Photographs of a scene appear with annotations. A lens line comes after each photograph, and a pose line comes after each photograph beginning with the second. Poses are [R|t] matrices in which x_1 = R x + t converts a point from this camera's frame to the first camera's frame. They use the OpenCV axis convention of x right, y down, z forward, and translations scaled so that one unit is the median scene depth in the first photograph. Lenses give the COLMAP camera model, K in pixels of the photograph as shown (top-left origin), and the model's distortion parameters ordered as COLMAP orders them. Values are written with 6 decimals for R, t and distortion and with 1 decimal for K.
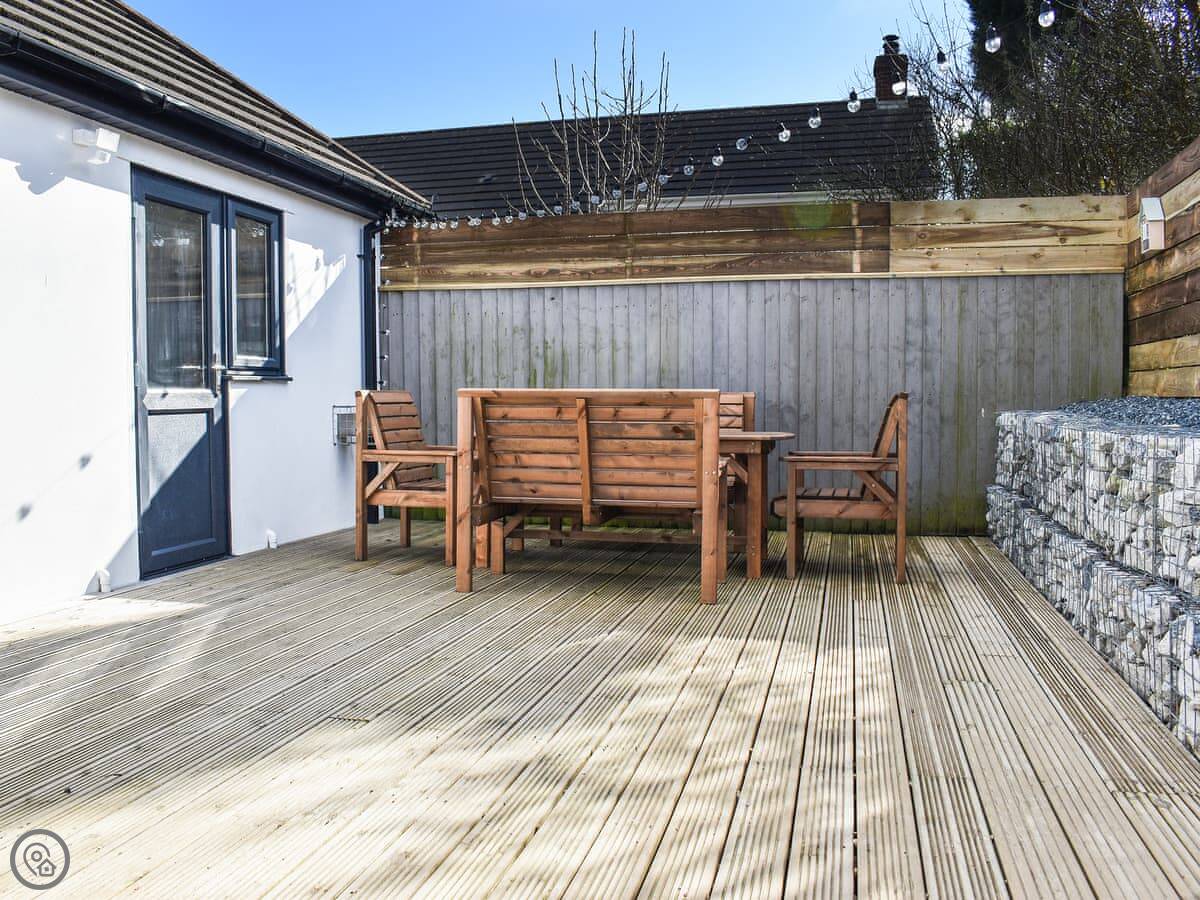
lens RADIAL K [[1063.8, 0, 596.1], [0, 1063.8, 453.0], [0, 0, 1]] dist [-0.070563, -0.004160]
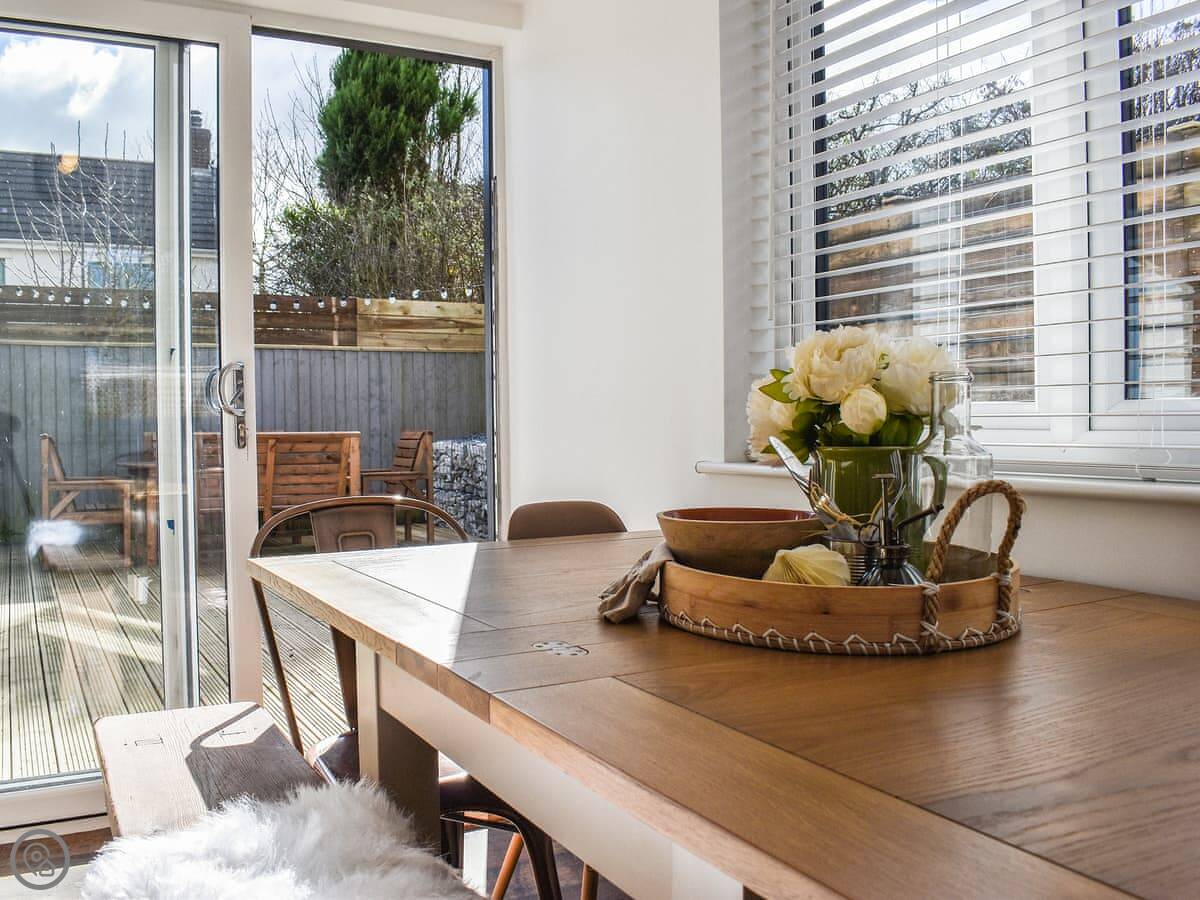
lens RADIAL K [[1063.8, 0, 599.2], [0, 1063.8, 447.2], [0, 0, 1]] dist [-0.070563, -0.004160]
pose [[0.718281, -0.023232, 0.695365, -0.507170], [0.043059, 0.999011, -0.011101, -0.002052], [-0.694419, 0.037915, 0.718571, -0.278401]]
